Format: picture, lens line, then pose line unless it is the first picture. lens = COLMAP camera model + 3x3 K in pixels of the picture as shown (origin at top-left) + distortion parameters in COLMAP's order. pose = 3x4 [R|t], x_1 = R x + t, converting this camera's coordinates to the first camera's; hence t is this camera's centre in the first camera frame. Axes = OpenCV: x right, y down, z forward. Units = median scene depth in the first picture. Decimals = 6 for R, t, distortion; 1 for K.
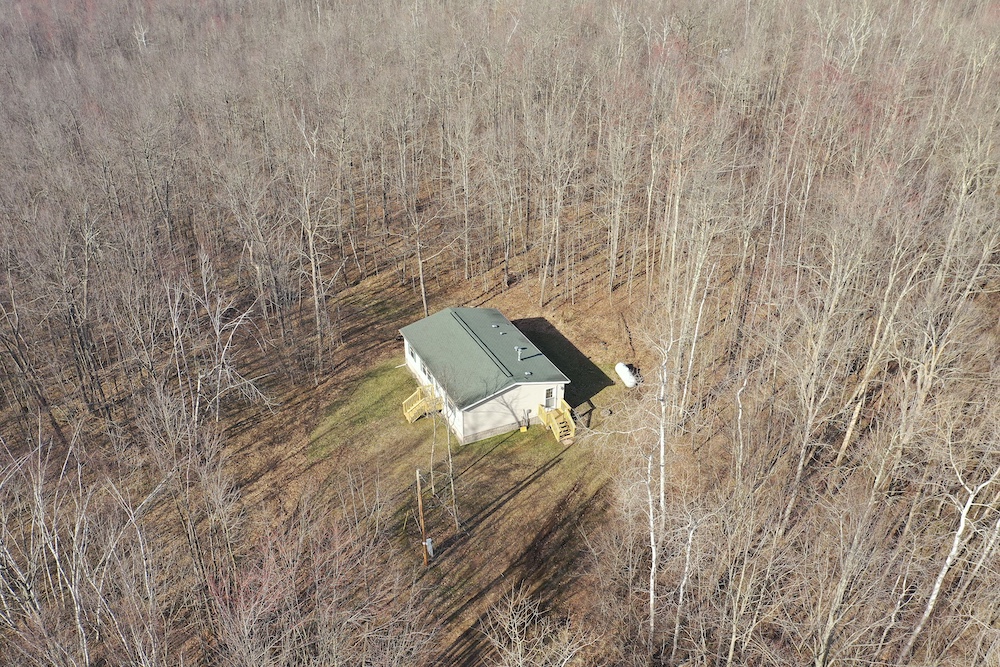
lens RADIAL K [[801.1, 0, 493.9], [0, 801.1, 360.7], [0, 0, 1]] dist [0.004470, -0.000872]
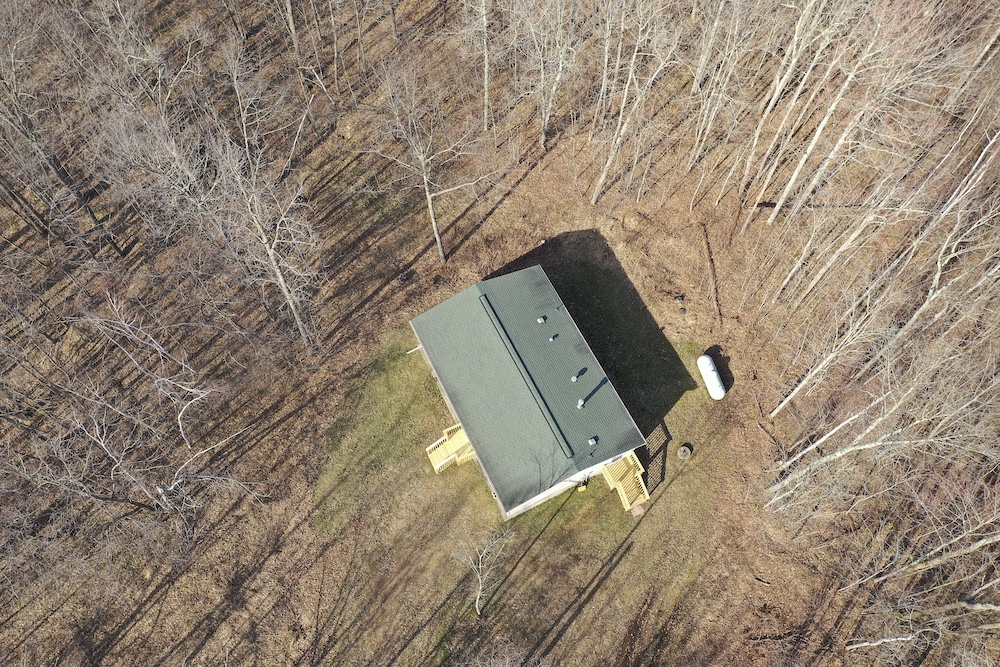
lens RADIAL K [[801.1, 0, 496.5], [0, 801.1, 332.0], [0, 0, 1]] dist [0.004470, -0.000872]
pose [[0.999510, -0.025233, 0.018499, -0.058041], [0.010673, 0.830766, 0.556519, -0.476722], [-0.029411, -0.556050, 0.830629, 0.416750]]
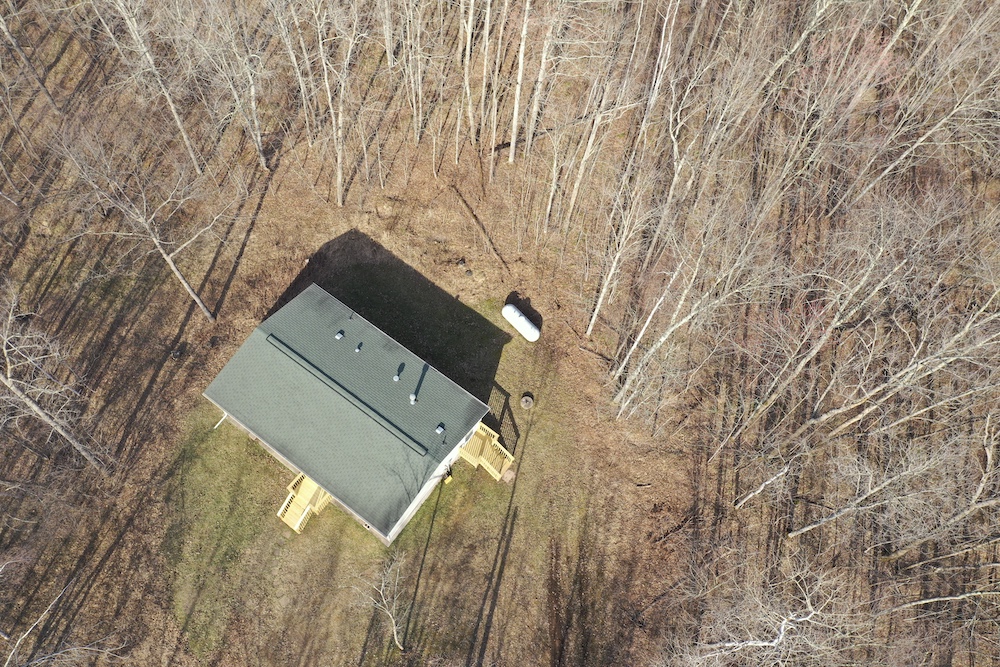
lens RADIAL K [[801.1, 0, 499.5], [0, 801.1, 331.1], [0, 0, 1]] dist [0.004470, -0.000872]
pose [[0.872199, -0.408662, 0.268822, -0.067447], [0.195455, 0.794952, 0.574325, -0.448839], [-0.448405, -0.448383, 0.773231, 0.436931]]
